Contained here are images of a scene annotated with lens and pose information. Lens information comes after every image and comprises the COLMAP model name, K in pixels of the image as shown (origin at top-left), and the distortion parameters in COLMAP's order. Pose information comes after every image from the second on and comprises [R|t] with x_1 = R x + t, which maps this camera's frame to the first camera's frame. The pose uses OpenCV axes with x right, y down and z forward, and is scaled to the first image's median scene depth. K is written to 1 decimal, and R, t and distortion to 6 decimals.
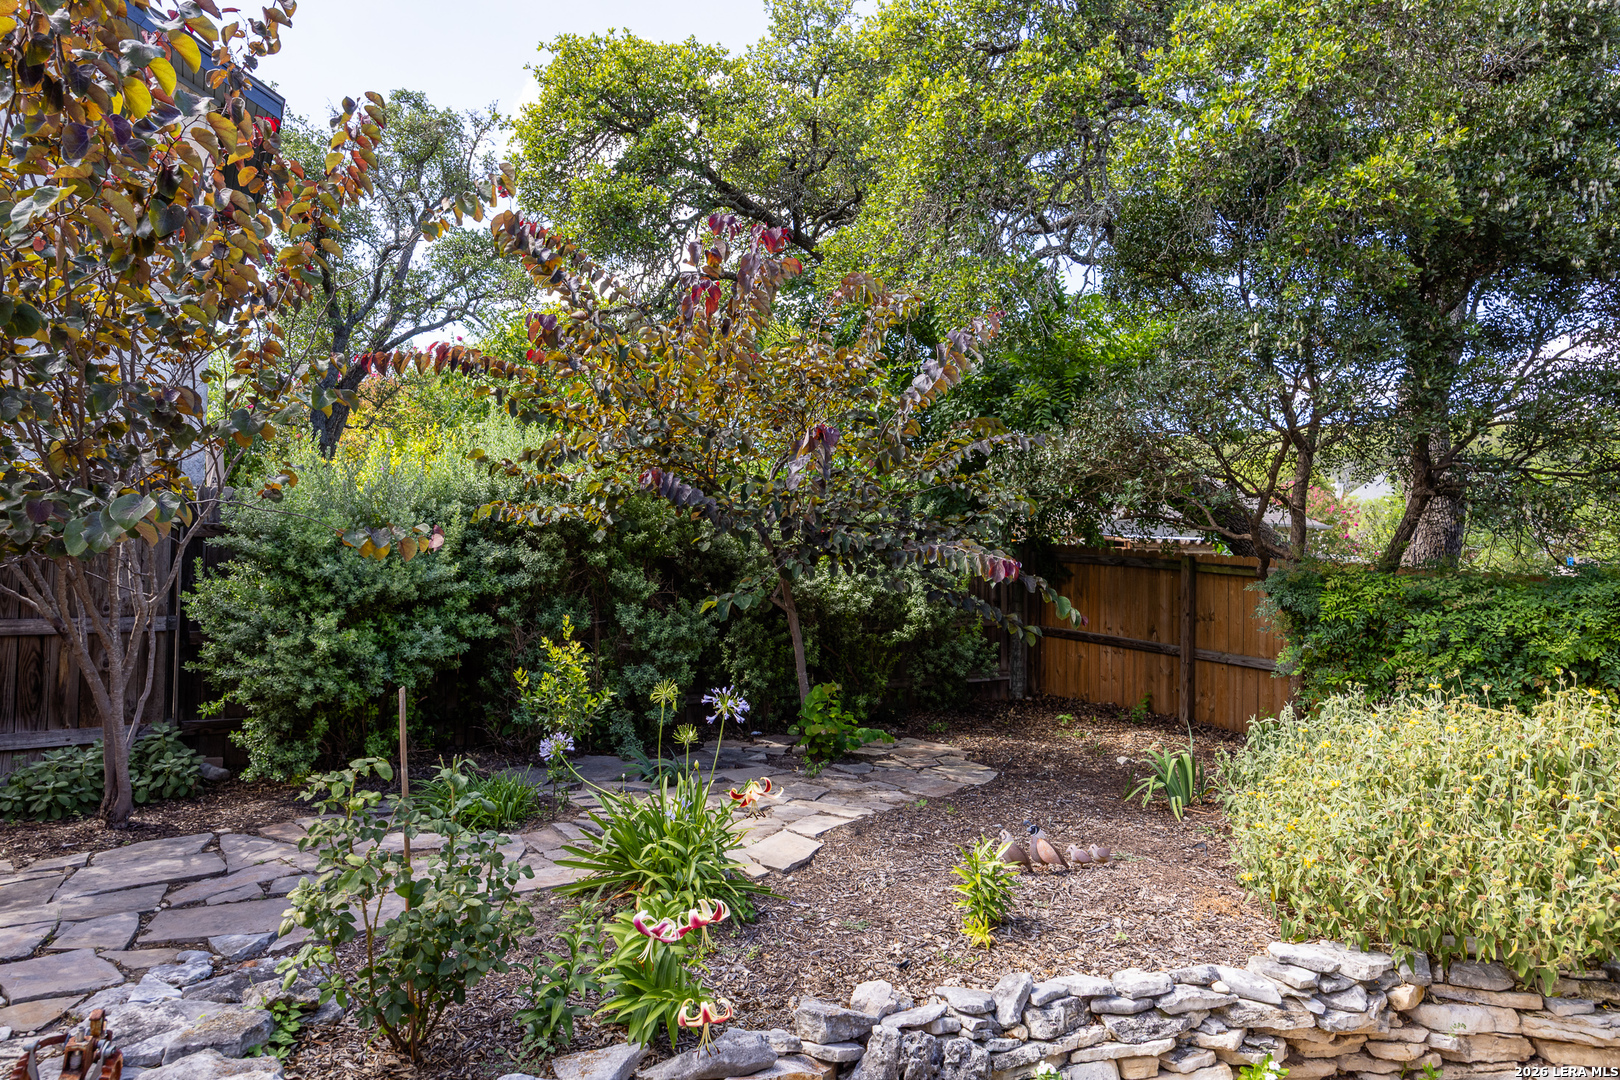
lens RADIAL K [[971.1, 0, 811.1], [0, 971.1, 538.9], [0, 0, 1]] dist [-0.009989, -0.000843]
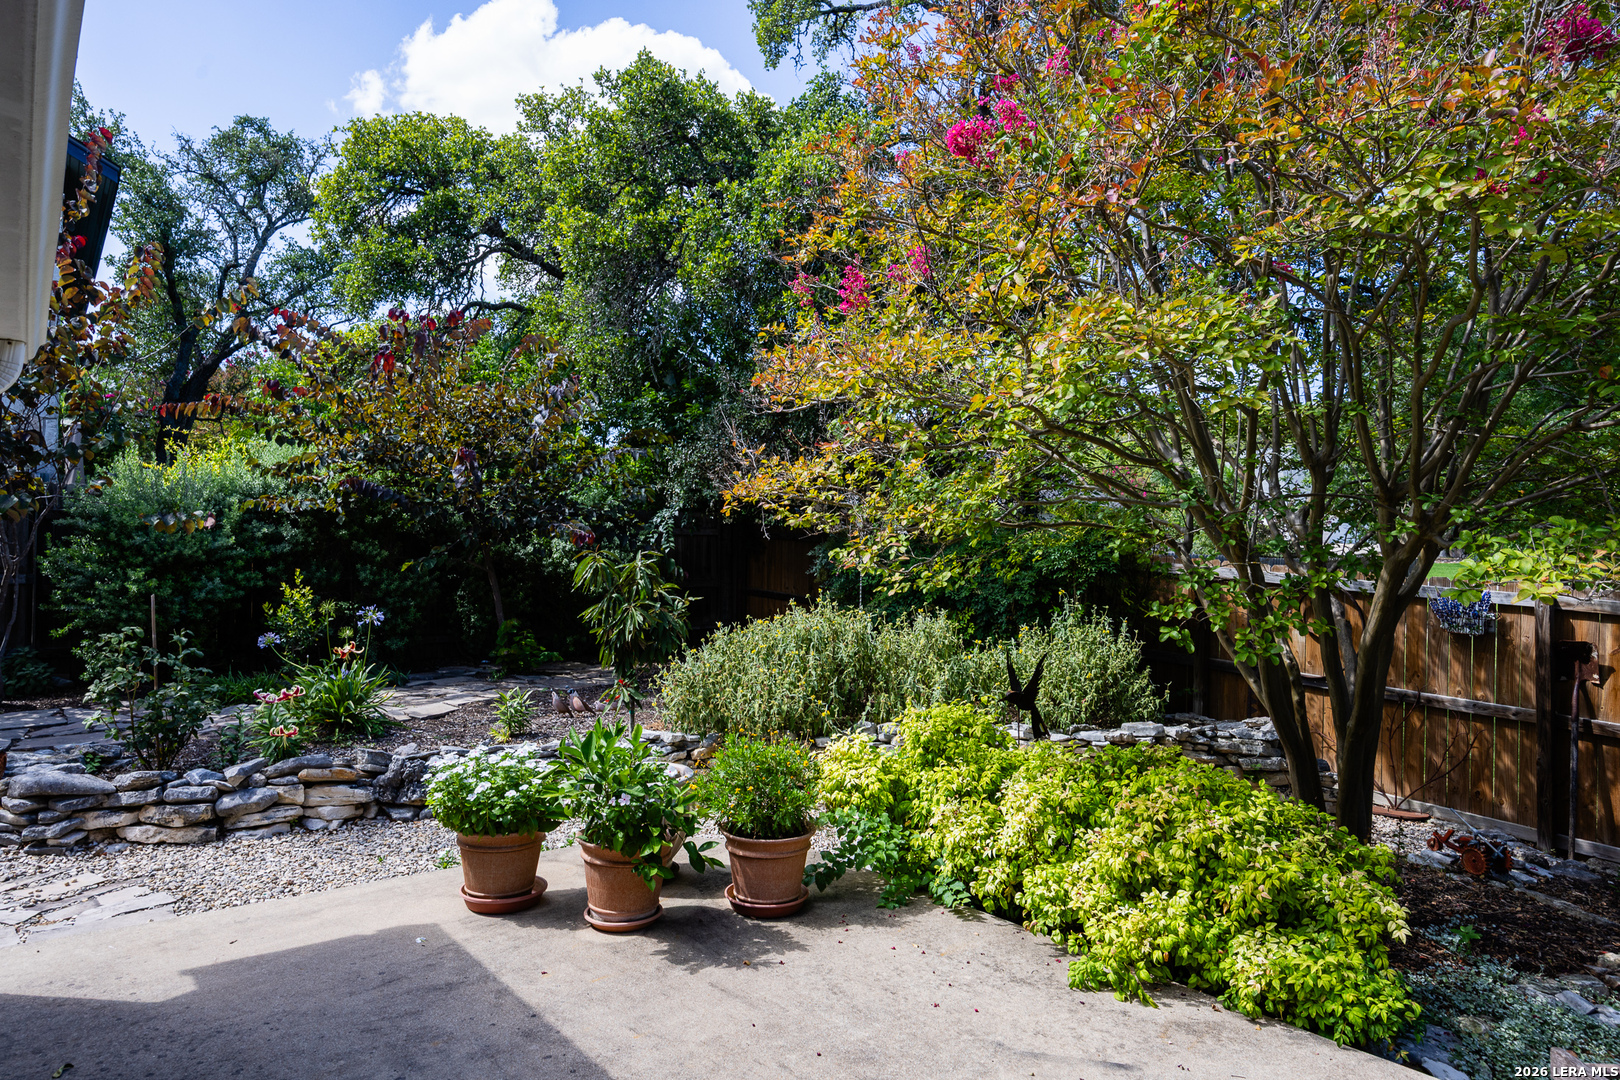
lens RADIAL K [[971.1, 0, 808.8], [0, 971.1, 542.8], [0, 0, 1]] dist [-0.009989, -0.000843]
pose [[0.995574, -0.002161, 0.093954, 0.353169], [0.000127, 0.999766, 0.021643, 0.002506], [-0.093979, -0.021535, 0.995341, -0.528642]]
